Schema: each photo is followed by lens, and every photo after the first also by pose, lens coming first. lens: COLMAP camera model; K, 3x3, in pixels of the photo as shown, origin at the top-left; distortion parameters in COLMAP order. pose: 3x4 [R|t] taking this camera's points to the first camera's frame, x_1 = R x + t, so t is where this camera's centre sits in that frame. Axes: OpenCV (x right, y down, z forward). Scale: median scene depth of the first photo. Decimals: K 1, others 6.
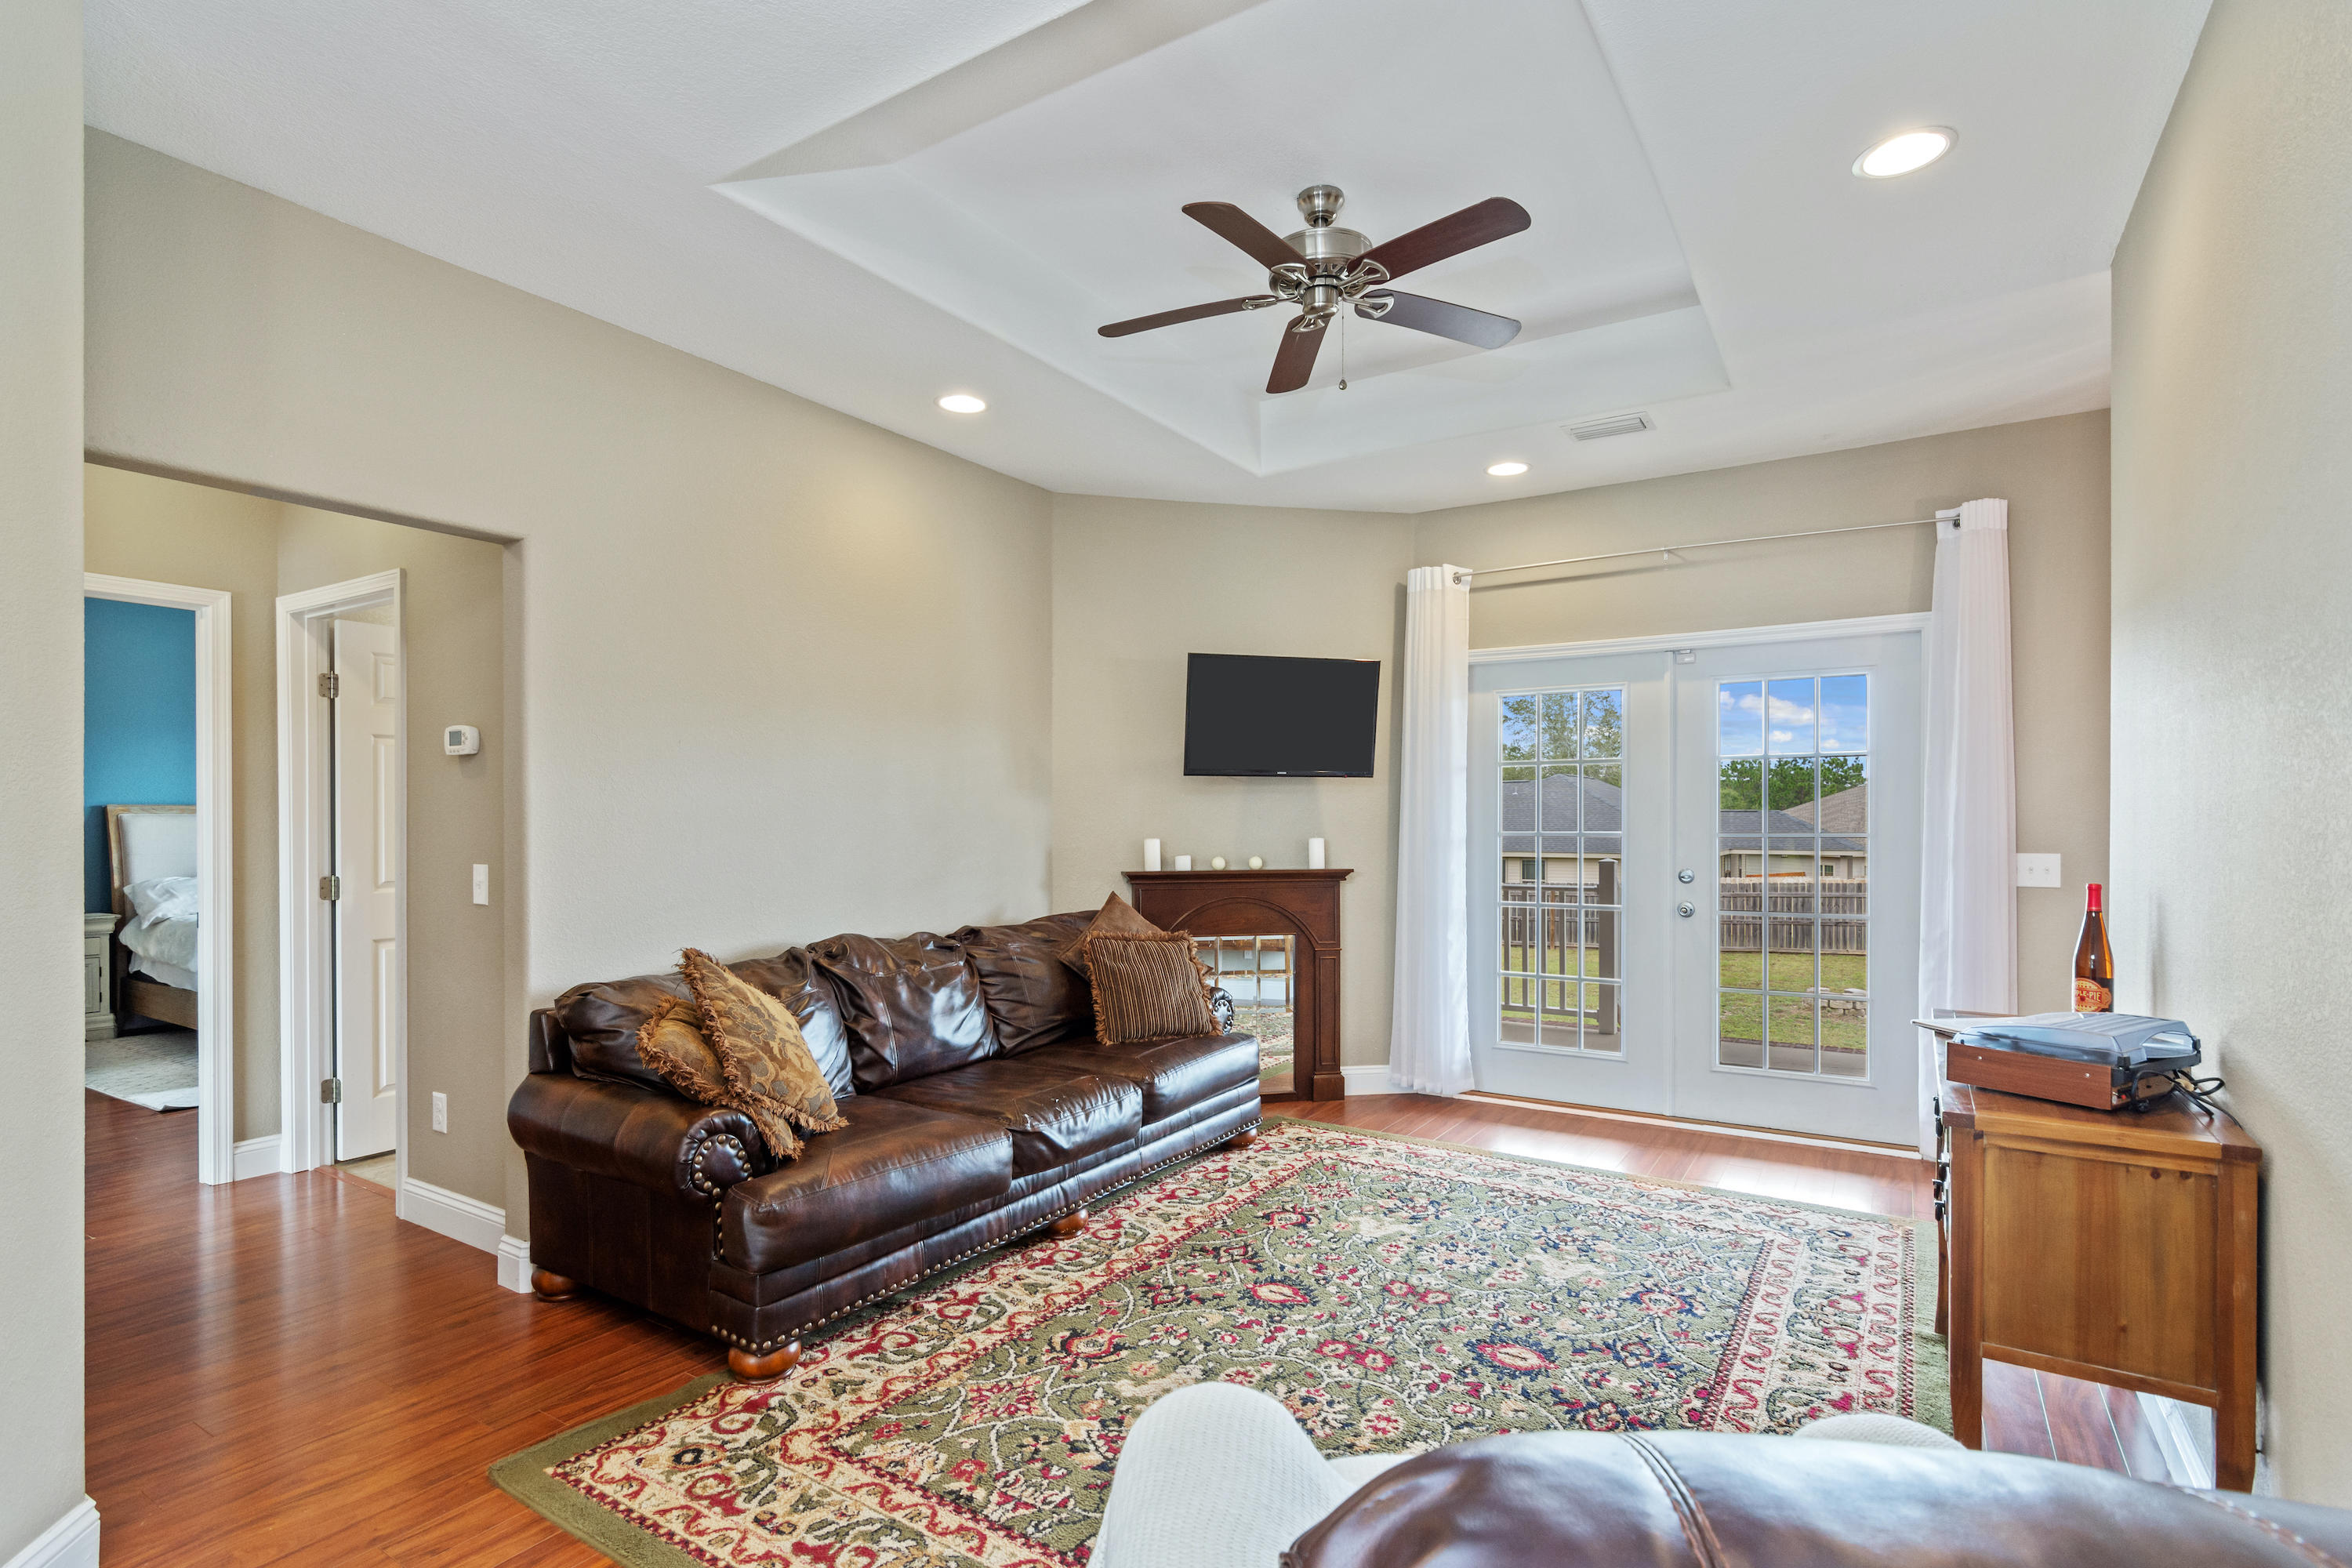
lens RADIAL K [[1138.5, 0, 1201.6], [0, 1138.5, 828.0], [0, 0, 1]] dist [0.005996, -0.000273]
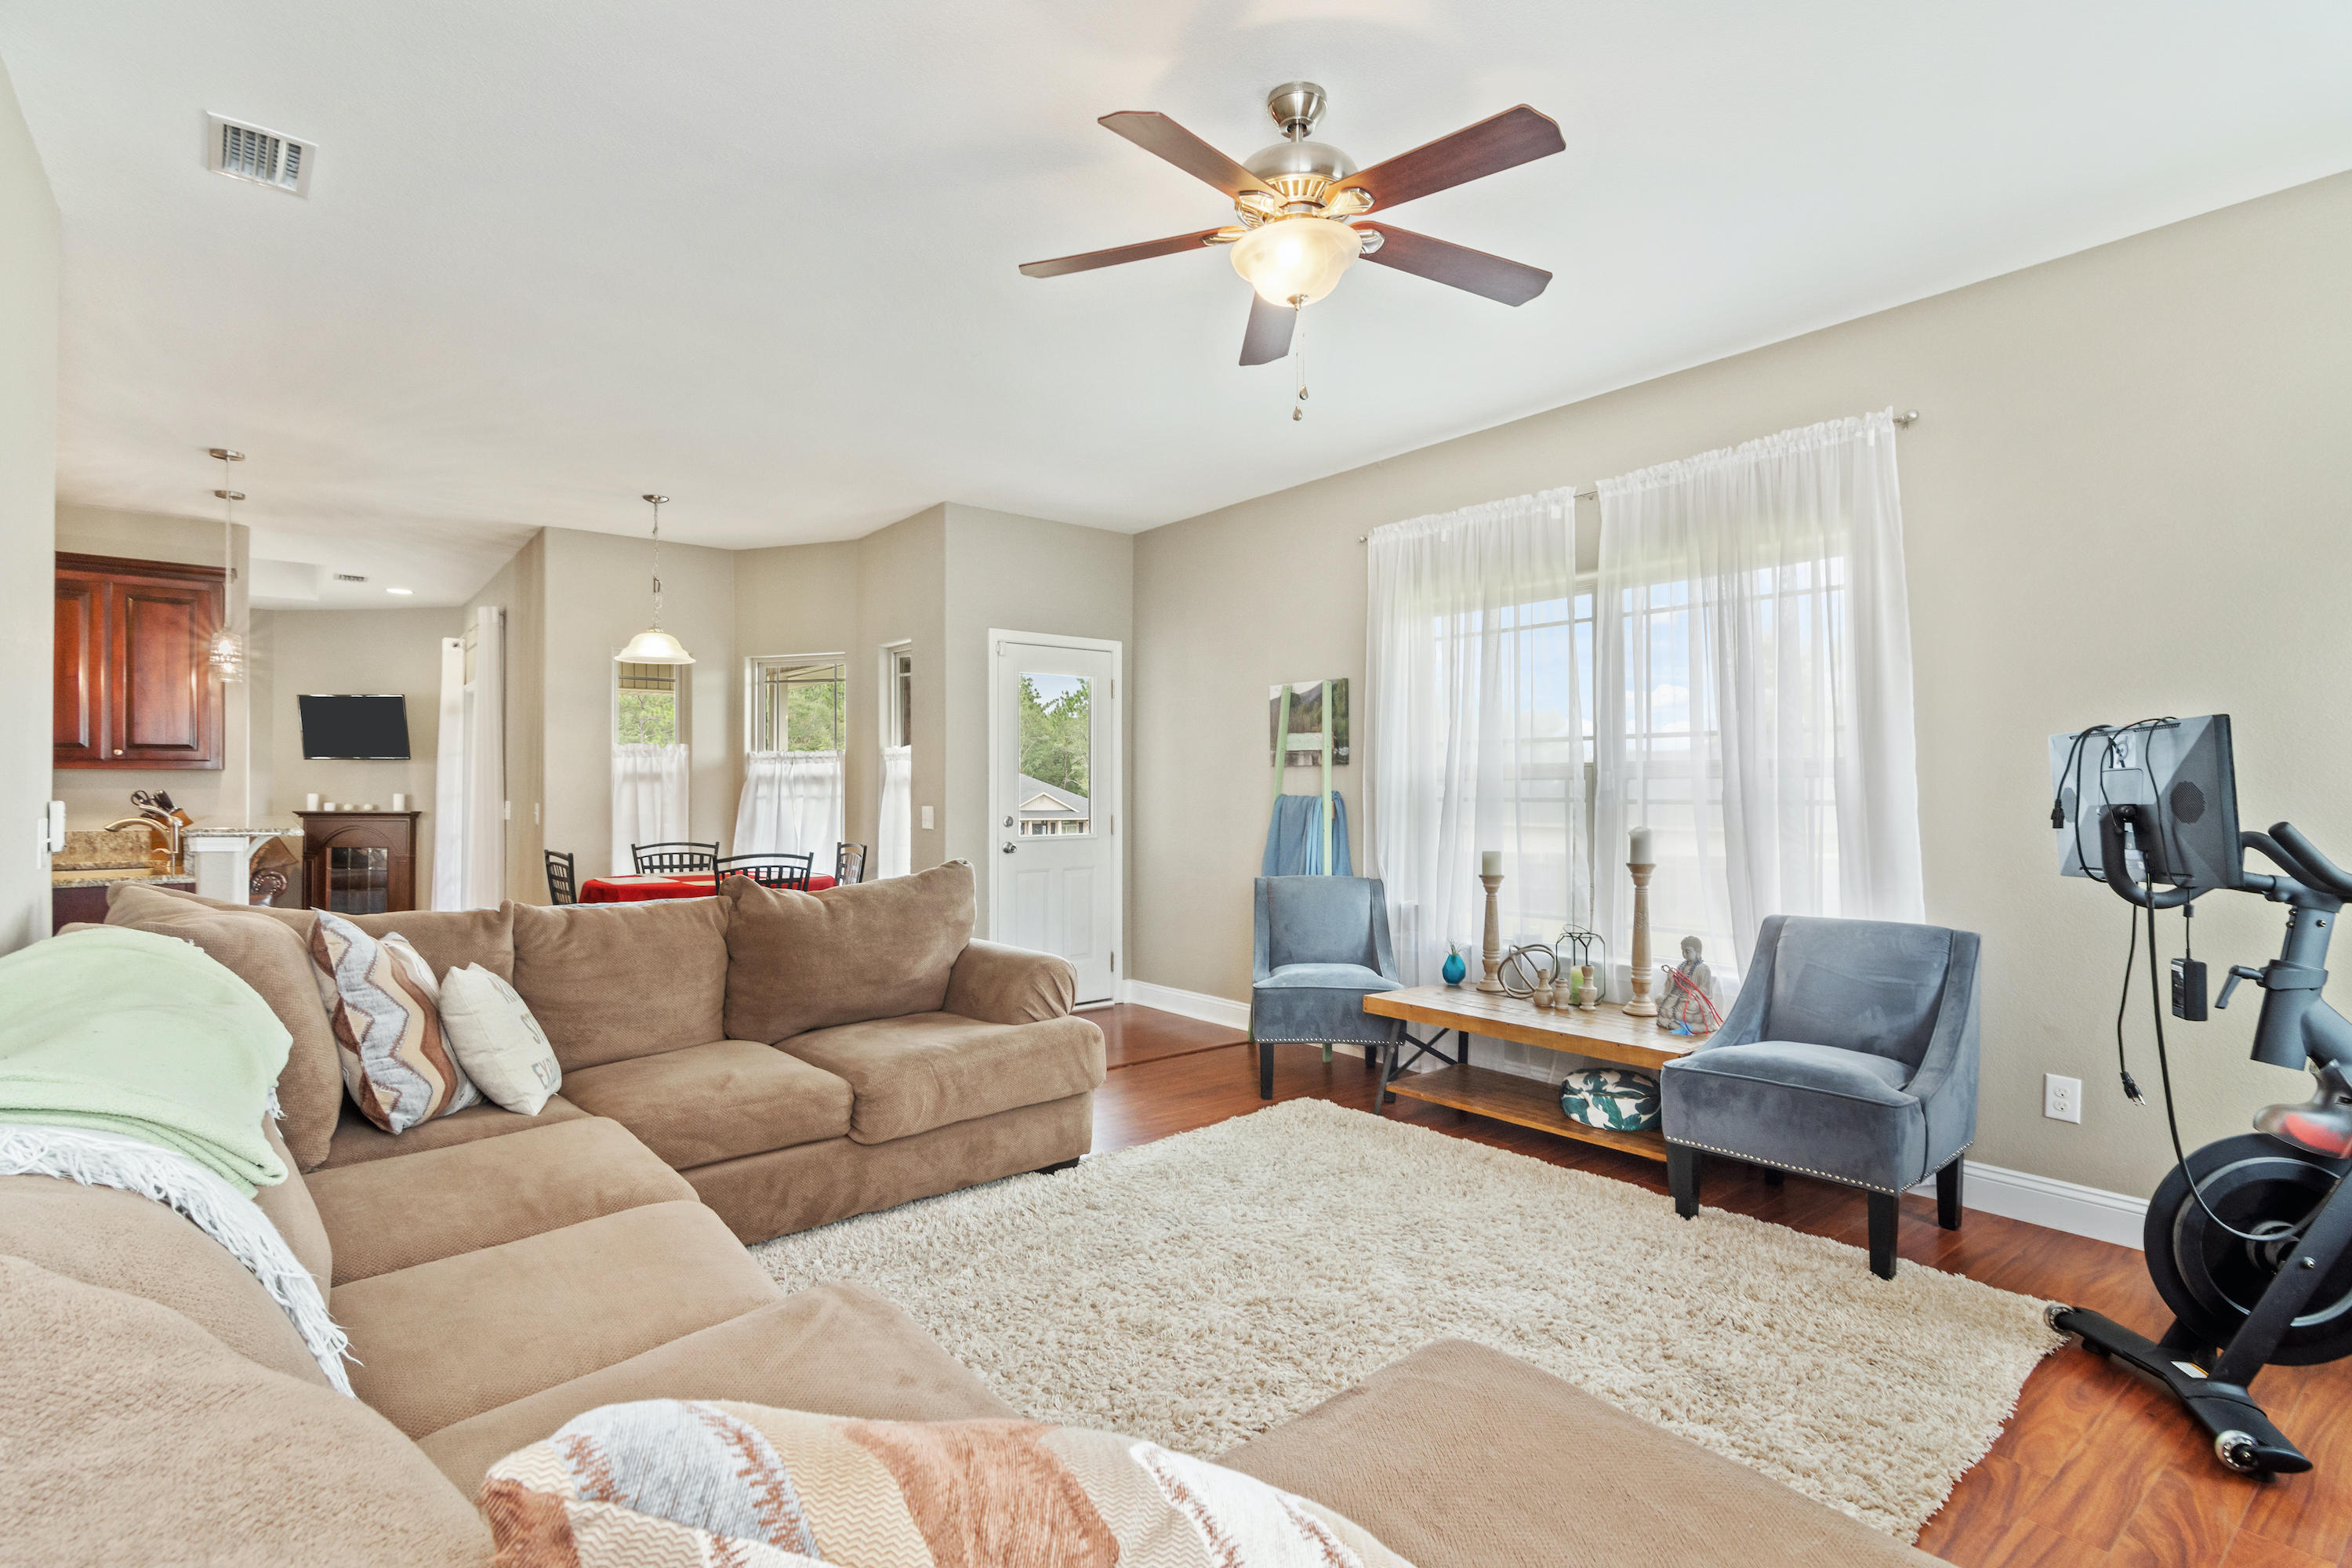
lens RADIAL K [[1138.5, 0, 1167.6], [0, 1138.5, 776.4], [0, 0, 1]] dist [0.005996, -0.000273]
pose [[0.940204, -0.002614, -0.340602, 3.035768], [-0.001061, 0.999943, -0.010601, -0.000925], [0.340611, 0.010328, 0.940148, -0.450988]]
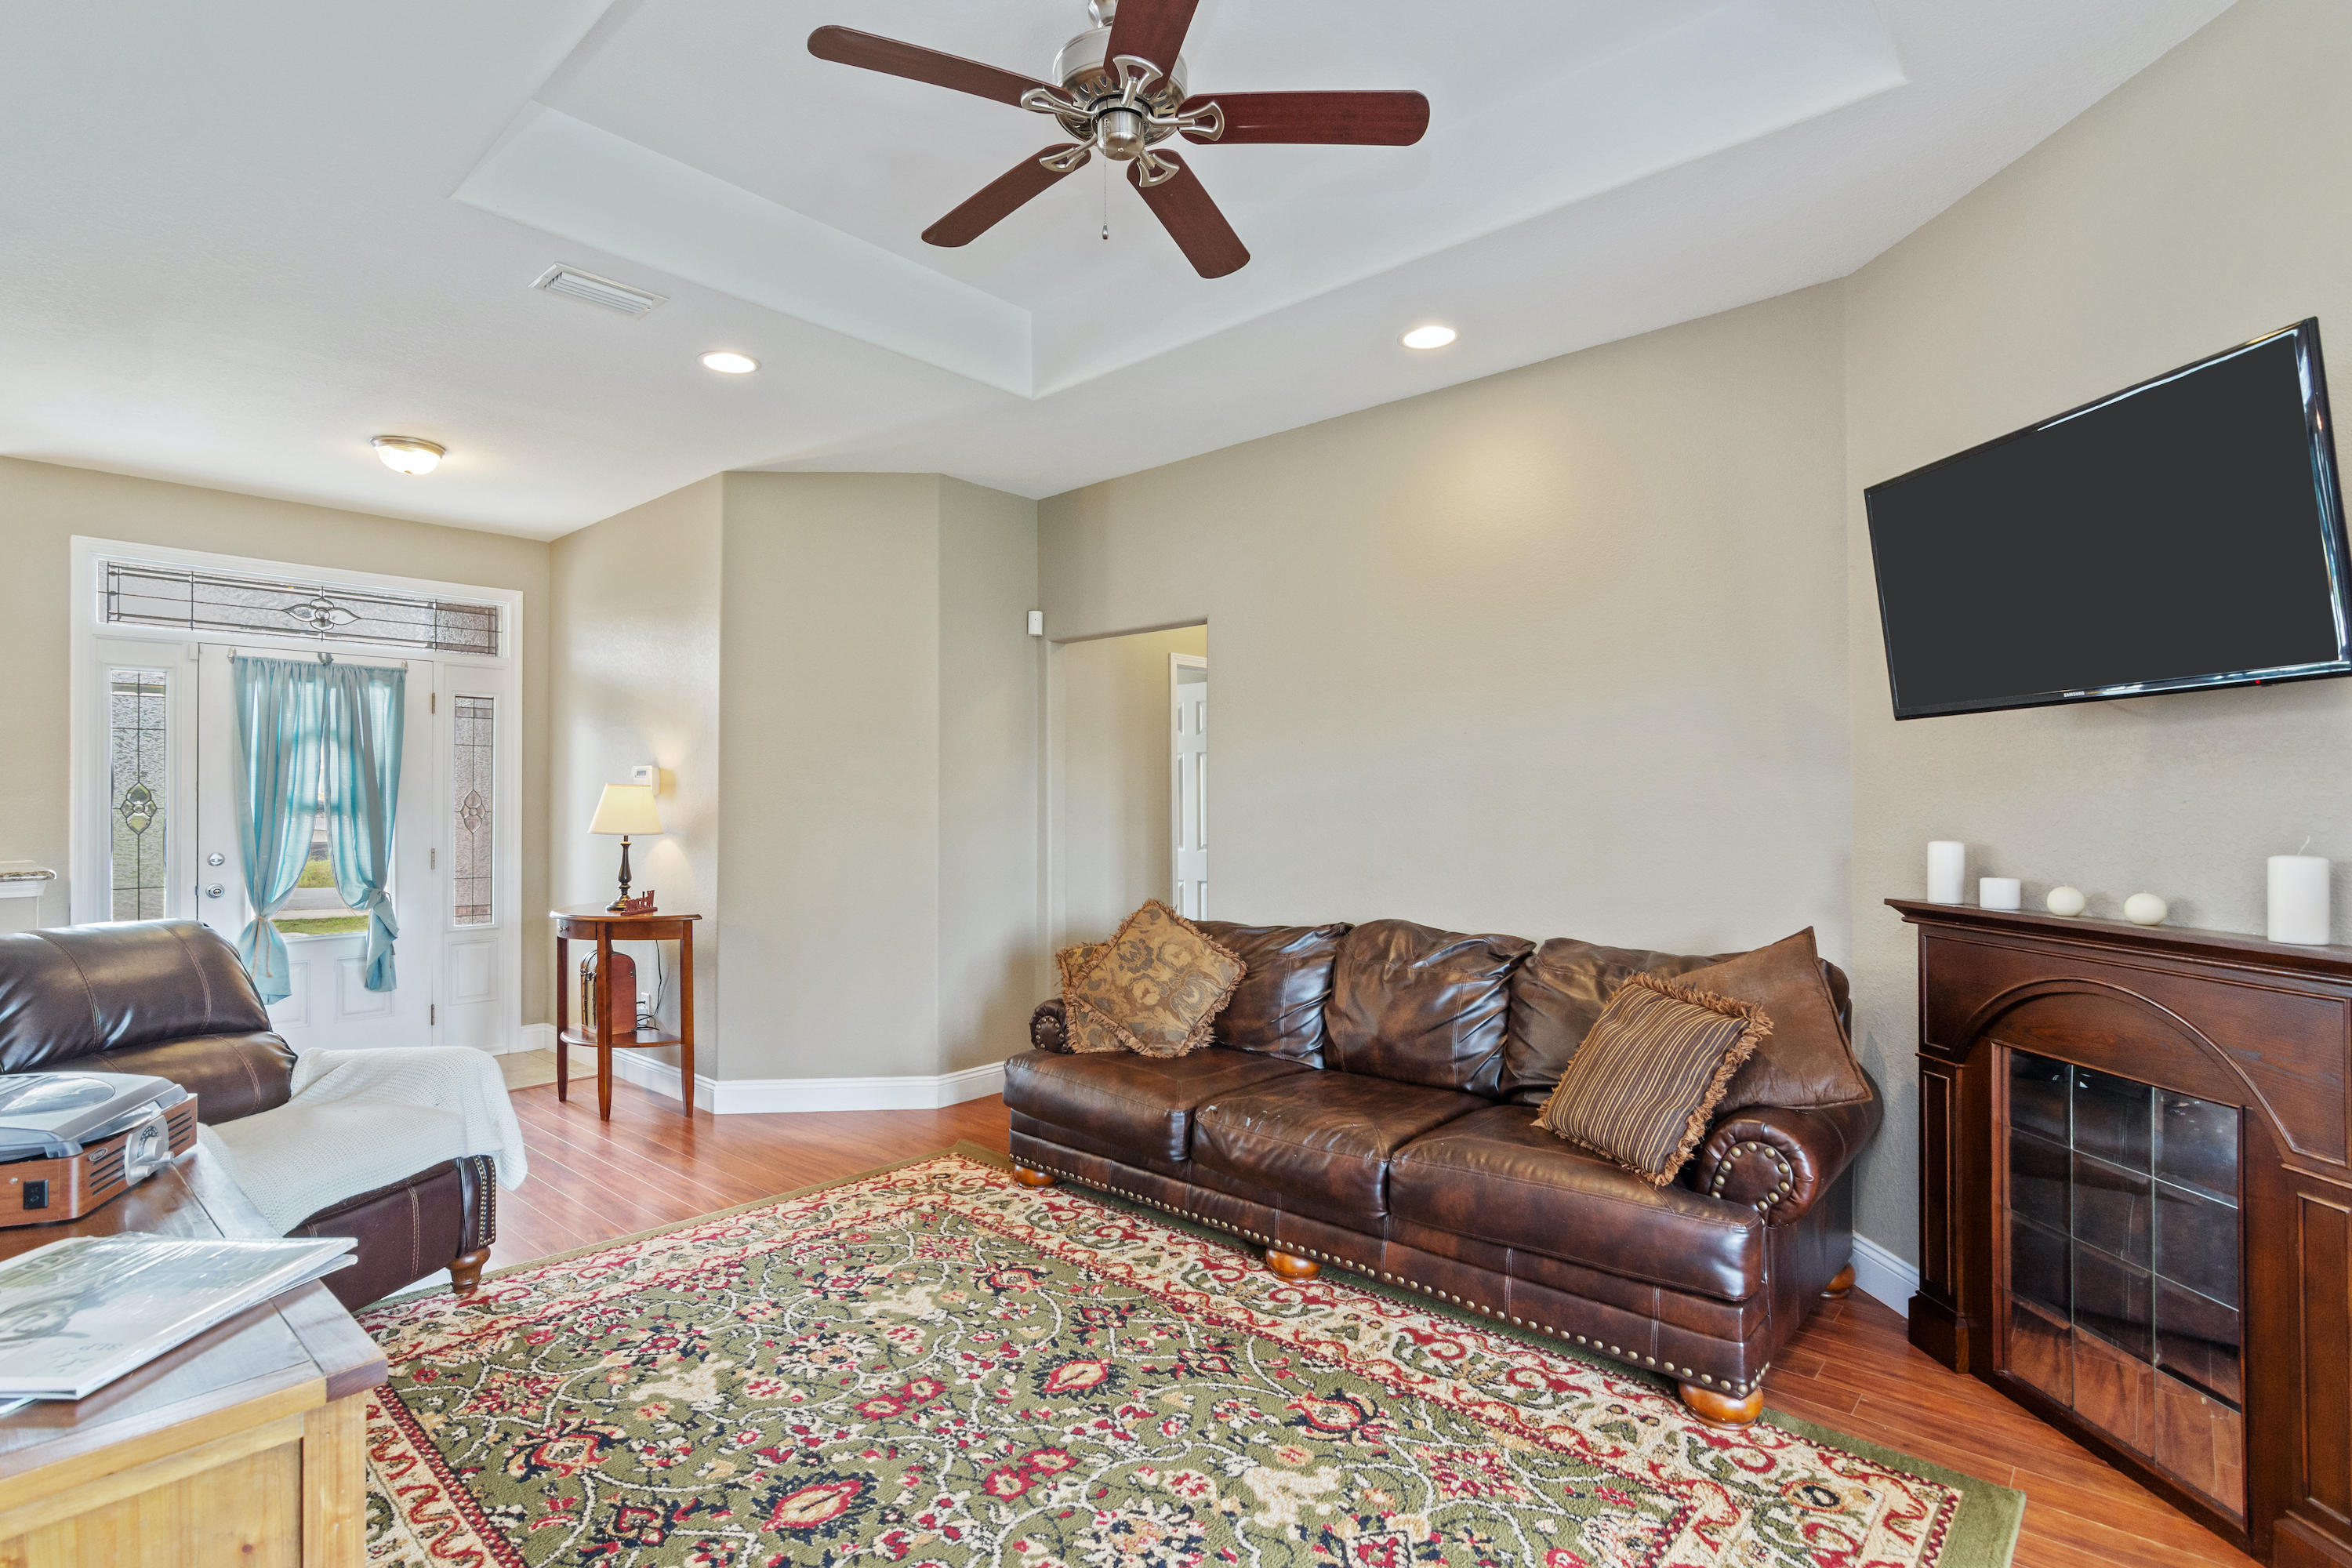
lens RADIAL K [[1138.5, 0, 1167.7], [0, 1138.5, 796.0], [0, 0, 1]] dist [0.005996, -0.000273]
pose [[-0.179555, -0.006374, -0.983727, 0.854635], [-0.001974, 0.999979, -0.006119, -0.012695], [0.983746, 0.000843, -0.179564, 1.176108]]
